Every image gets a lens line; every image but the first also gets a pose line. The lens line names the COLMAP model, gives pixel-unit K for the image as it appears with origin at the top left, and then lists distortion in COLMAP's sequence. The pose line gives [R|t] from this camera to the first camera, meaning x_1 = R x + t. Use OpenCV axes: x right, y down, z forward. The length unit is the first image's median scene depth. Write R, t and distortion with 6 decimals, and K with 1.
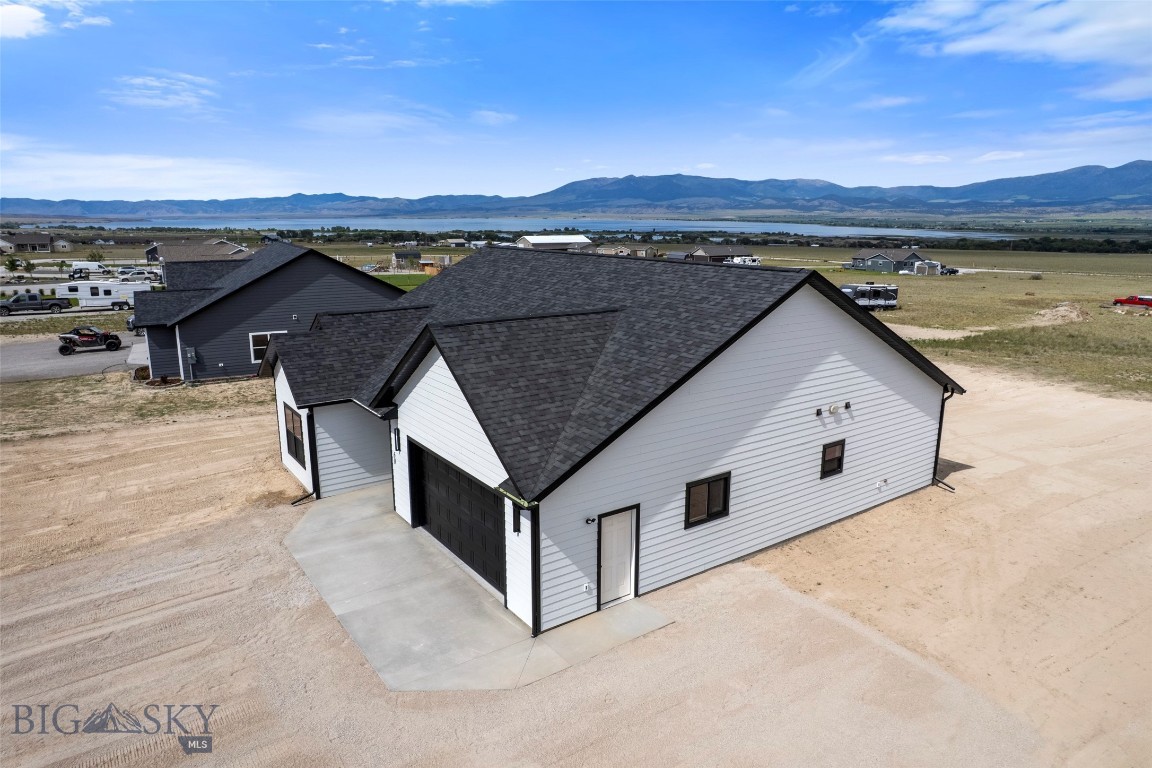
lens RADIAL K [[738.5, 0, 577.7], [0, 738.5, 387.2], [0, 0, 1]] dist [-0.083309, 0.075256]
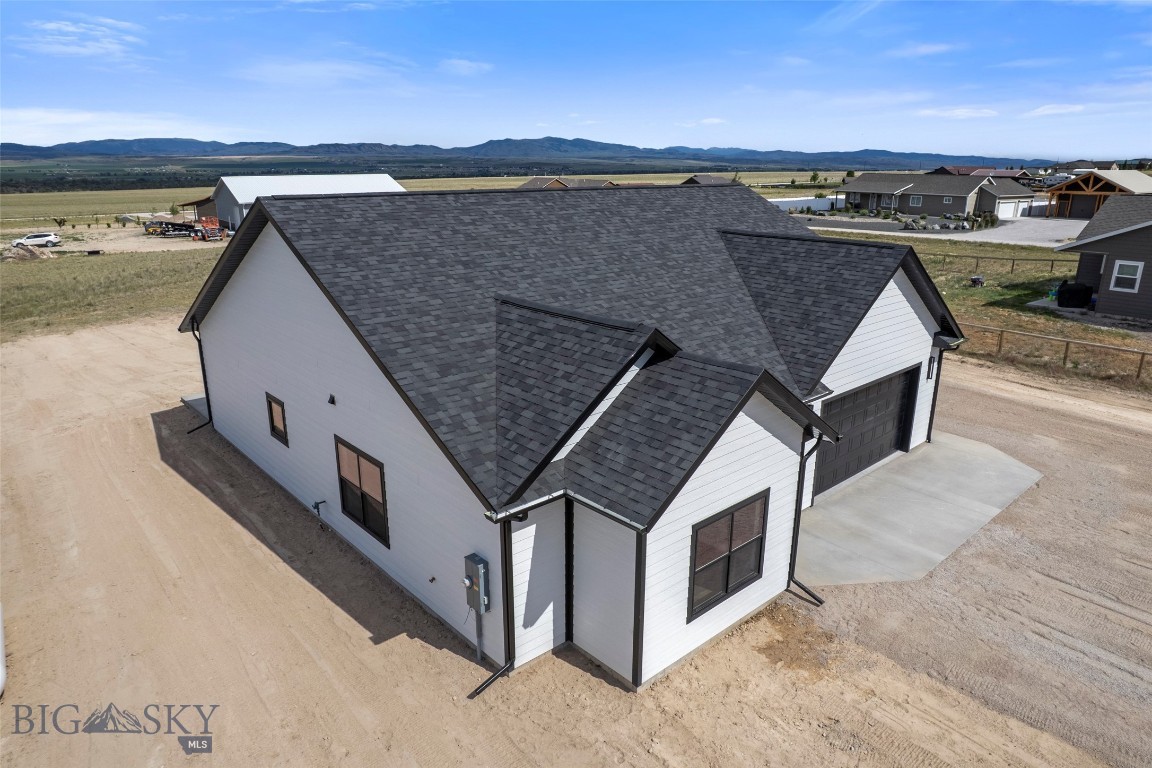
lens RADIAL K [[738.5, 0, 577.7], [0, 738.5, 387.2], [0, 0, 1]] dist [-0.083309, 0.075256]
pose [[-0.119603, -0.293866, 0.948334, -0.970132], [0.224768, 0.922375, 0.314170, -0.271959], [-0.967044, 0.250731, -0.044267, 1.270556]]
